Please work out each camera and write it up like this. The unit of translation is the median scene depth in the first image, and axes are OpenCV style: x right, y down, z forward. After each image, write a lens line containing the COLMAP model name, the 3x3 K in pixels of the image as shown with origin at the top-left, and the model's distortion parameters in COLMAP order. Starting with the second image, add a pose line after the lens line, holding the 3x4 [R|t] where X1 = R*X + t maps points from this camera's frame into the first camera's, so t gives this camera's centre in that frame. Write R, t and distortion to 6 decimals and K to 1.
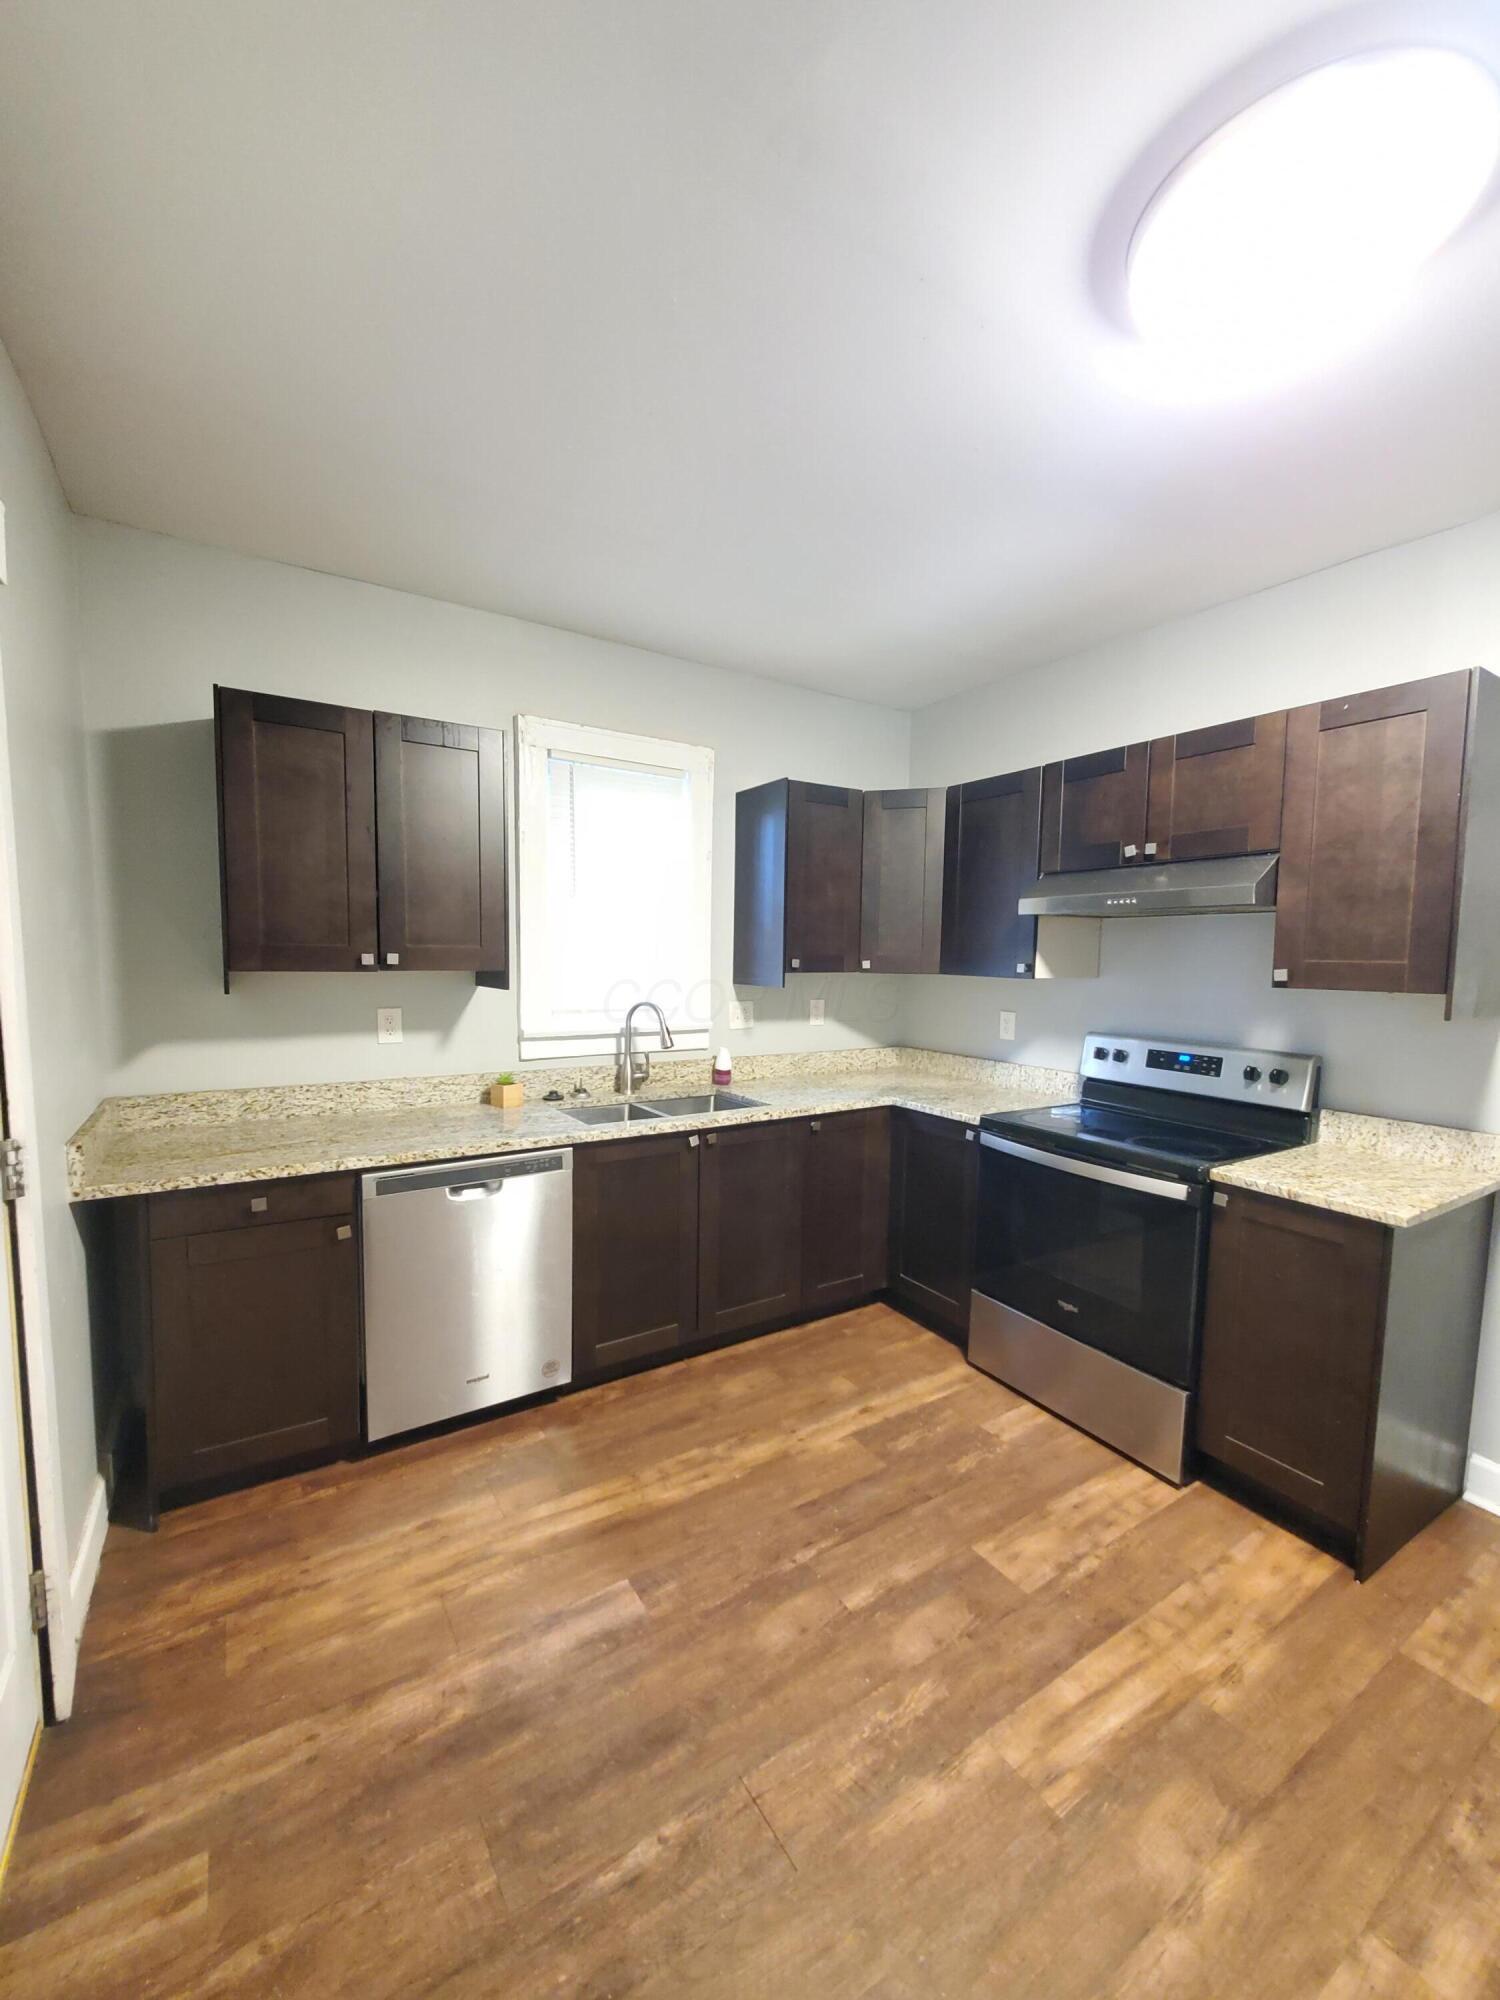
lens RADIAL K [[799.2, 0, 742.3], [0, 799.2, 1008.5], [0, 0, 1]] dist [-0.003261, 0.000636]
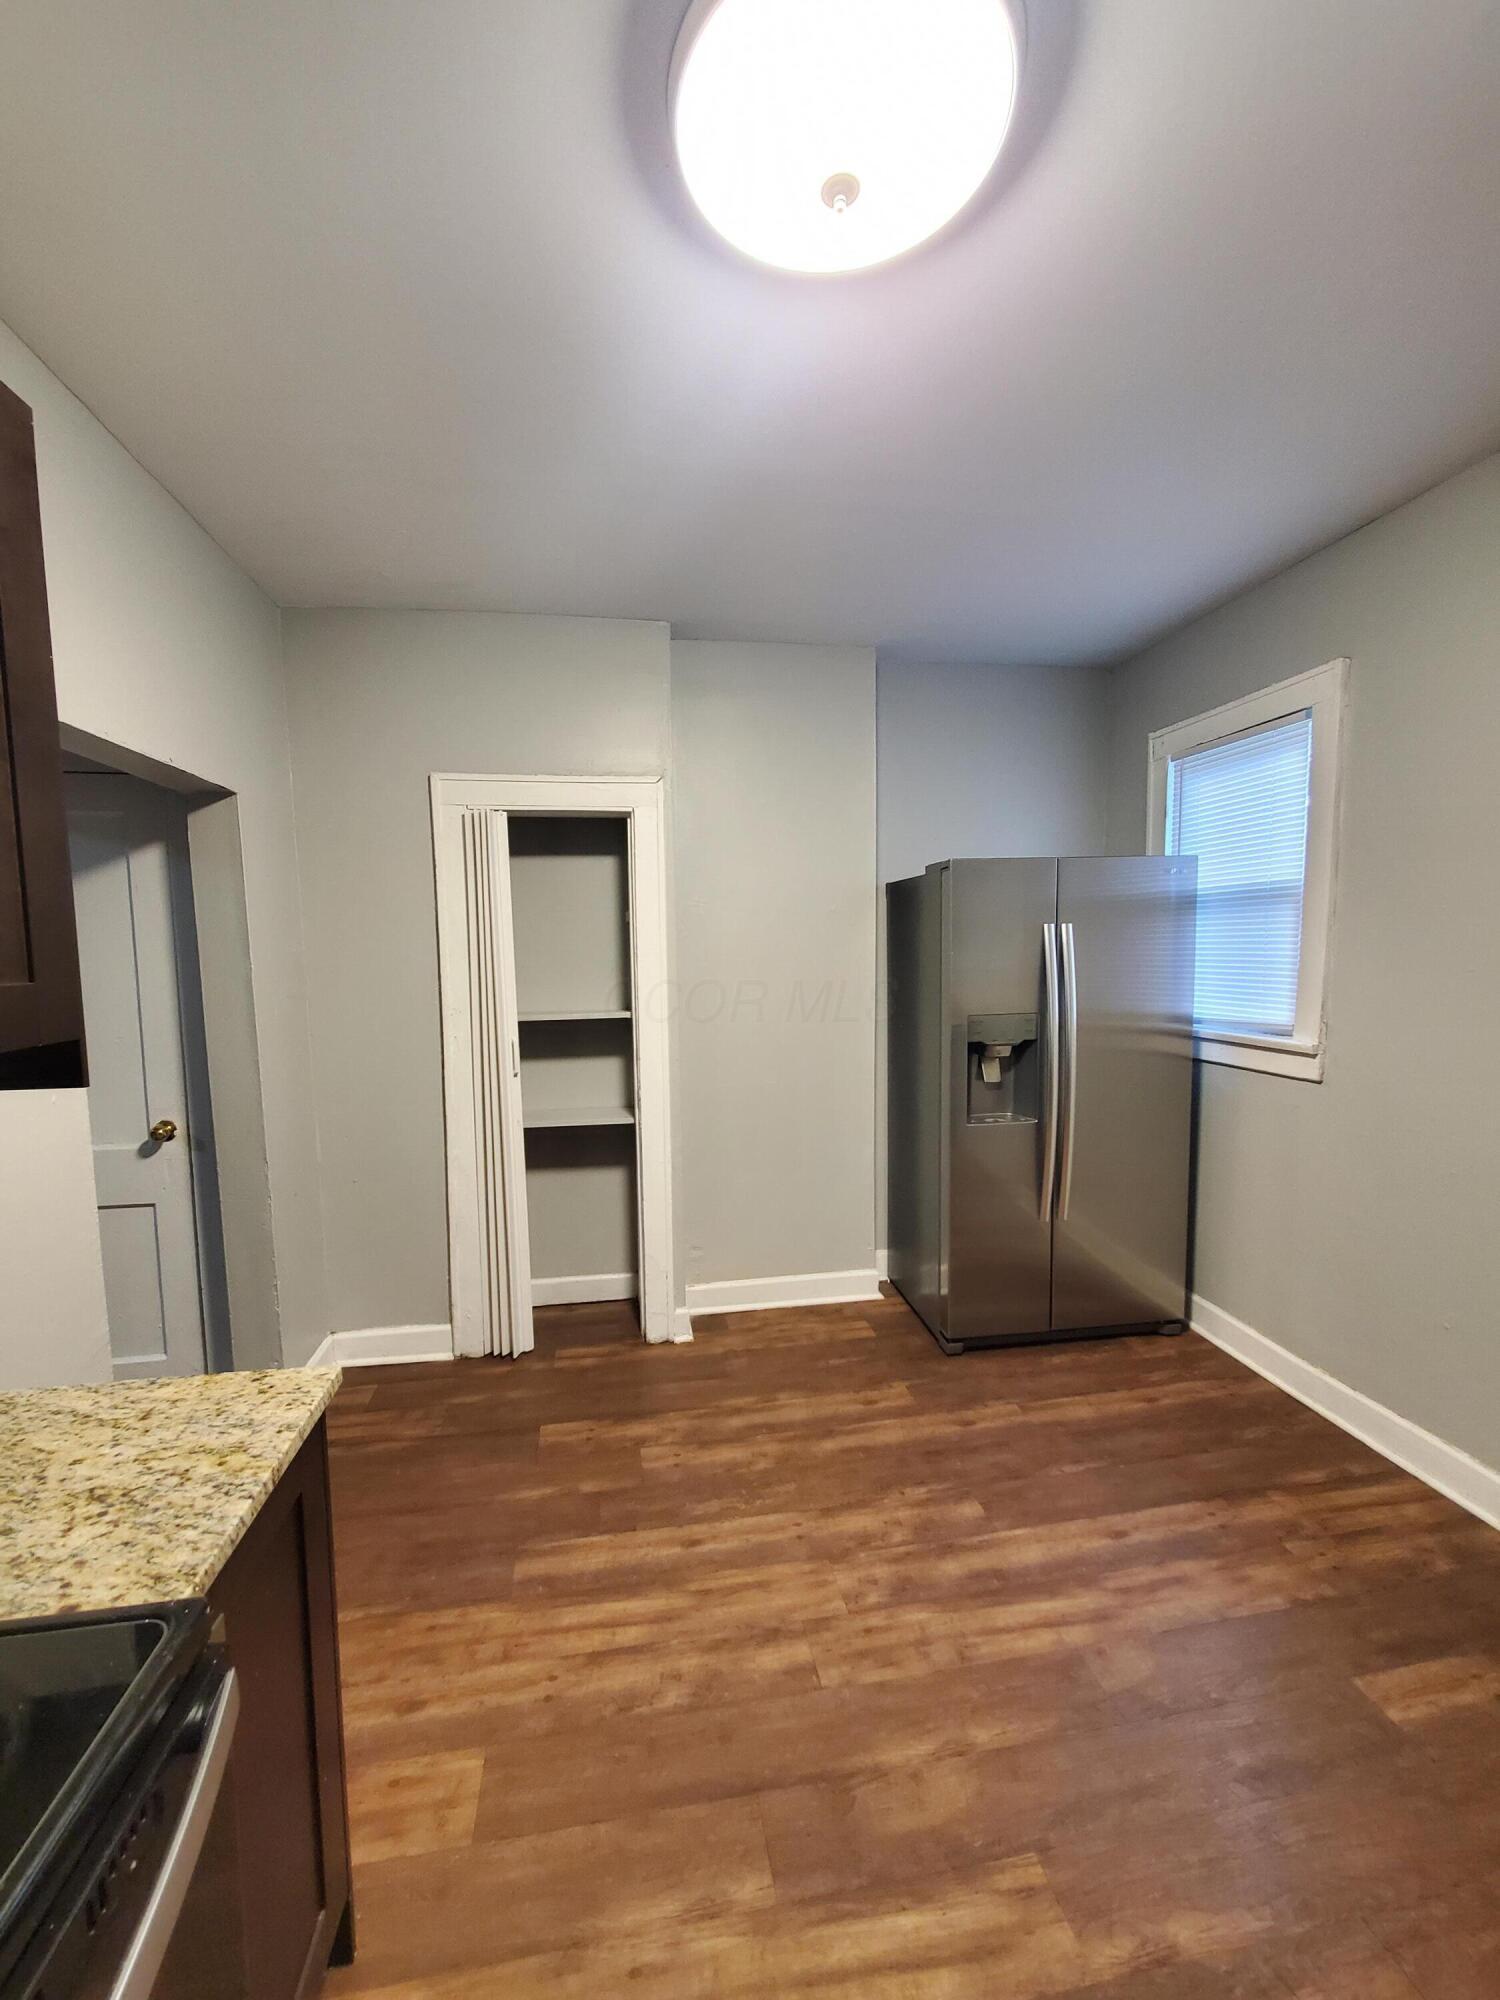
lens RADIAL K [[799.2, 0, 744.9], [0, 799.2, 990.4], [0, 0, 1]] dist [-0.003261, 0.000636]
pose [[-0.913352, -0.030833, 0.406002, 0.342228], [0.037644, 0.986464, 0.159599, -0.161114], [-0.405428, 0.161054, -0.899828, 1.738879]]
